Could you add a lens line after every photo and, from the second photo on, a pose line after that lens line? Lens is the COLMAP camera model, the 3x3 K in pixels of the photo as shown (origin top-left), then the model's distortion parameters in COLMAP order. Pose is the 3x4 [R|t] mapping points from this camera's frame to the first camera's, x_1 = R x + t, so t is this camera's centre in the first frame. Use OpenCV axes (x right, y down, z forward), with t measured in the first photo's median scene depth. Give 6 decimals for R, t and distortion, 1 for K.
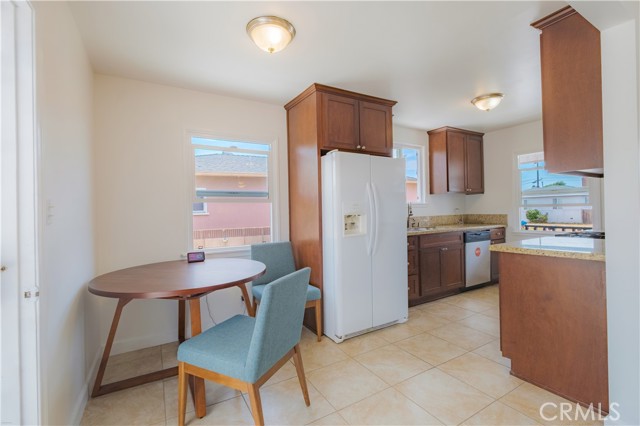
lens RADIAL K [[282.7, 0, 314.9], [0, 282.7, 209.0], [0, 0, 1]] dist [-0.008004, -0.000170]
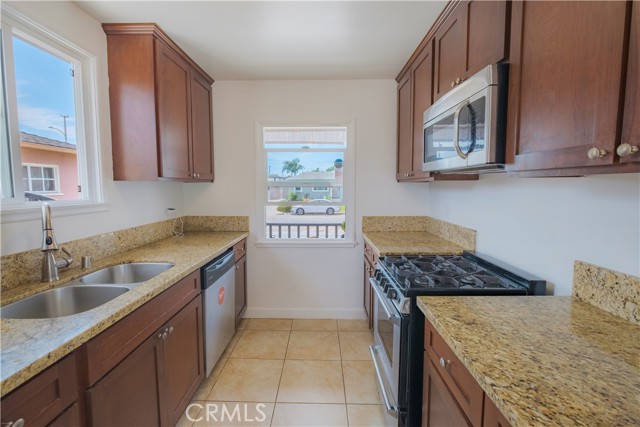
lens RADIAL K [[282.7, 0, 314.9], [0, 282.7, 209.5], [0, 0, 1]] dist [-0.008004, -0.000170]
pose [[0.521296, -0.048729, 0.851984, 0.207897], [-0.014571, 0.997715, 0.065979, -0.042420], [-0.853252, -0.046809, 0.519394, 0.536319]]
